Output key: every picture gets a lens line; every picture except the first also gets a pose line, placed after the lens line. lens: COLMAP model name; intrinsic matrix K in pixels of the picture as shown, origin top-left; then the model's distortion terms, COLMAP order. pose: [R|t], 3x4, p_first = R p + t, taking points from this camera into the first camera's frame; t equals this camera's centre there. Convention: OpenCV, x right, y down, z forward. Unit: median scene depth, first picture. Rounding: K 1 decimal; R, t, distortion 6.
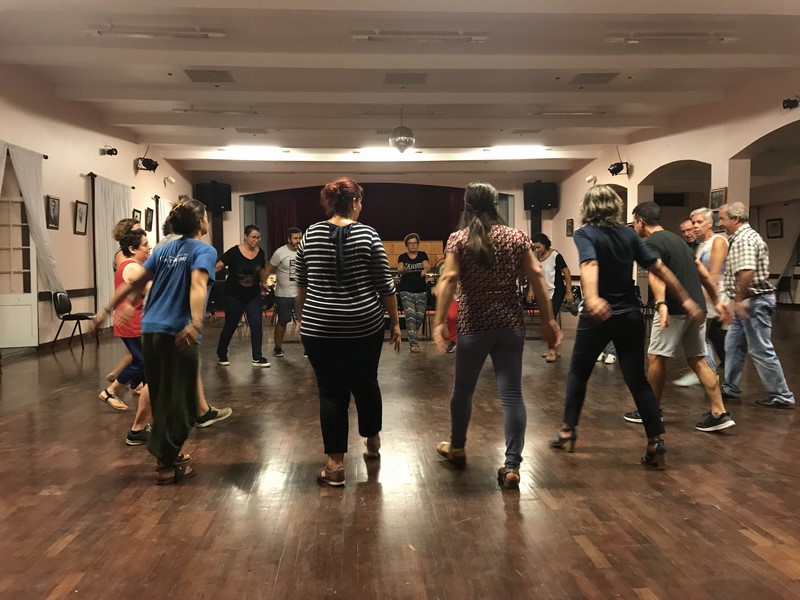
lens RADIAL K [[664.8, 0, 400.4], [0, 664.8, 295.8], [0, 0, 1]] dist [0.014805, 0.004882]
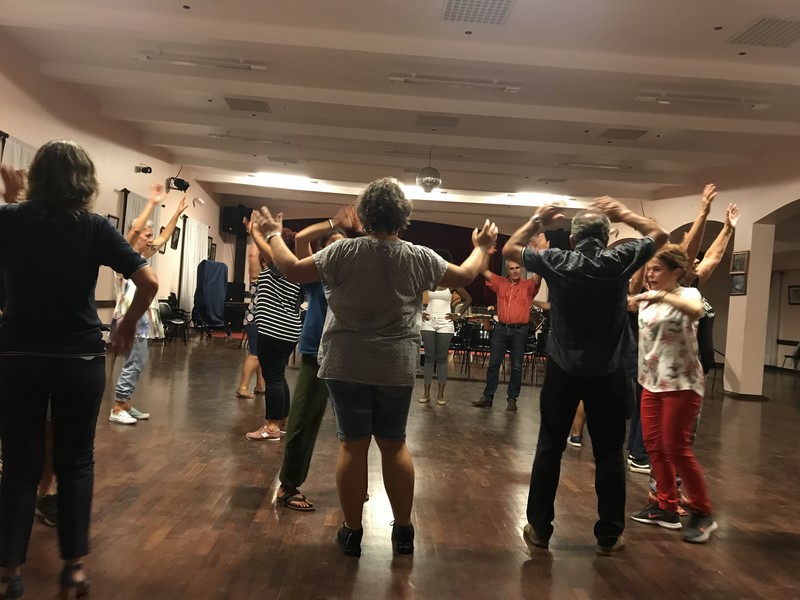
lens RADIAL K [[662.9, 0, 395.1], [0, 662.9, 300.1], [0, 0, 1]] dist [0.025178, -0.003996]
pose [[0.996309, 0.080256, -0.030468, -0.003030], [-0.081577, 0.995653, -0.044946, -0.000998], [0.026729, 0.047265, 0.998525, -0.007324]]
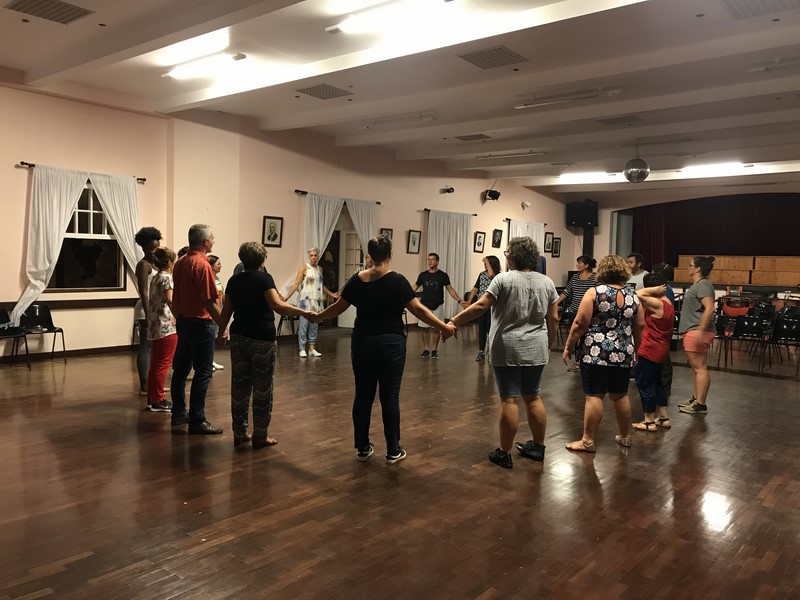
lens RADIAL K [[659.0, 0, 400.4], [0, 659.0, 297.7], [0, 0, 1]] dist [0.081706, -0.109249]
pose [[0.728592, 0.066739, -0.681689, 0.454990], [-0.064321, 0.997510, 0.028912, -0.037142], [0.681921, 0.022782, 0.731071, -0.032260]]
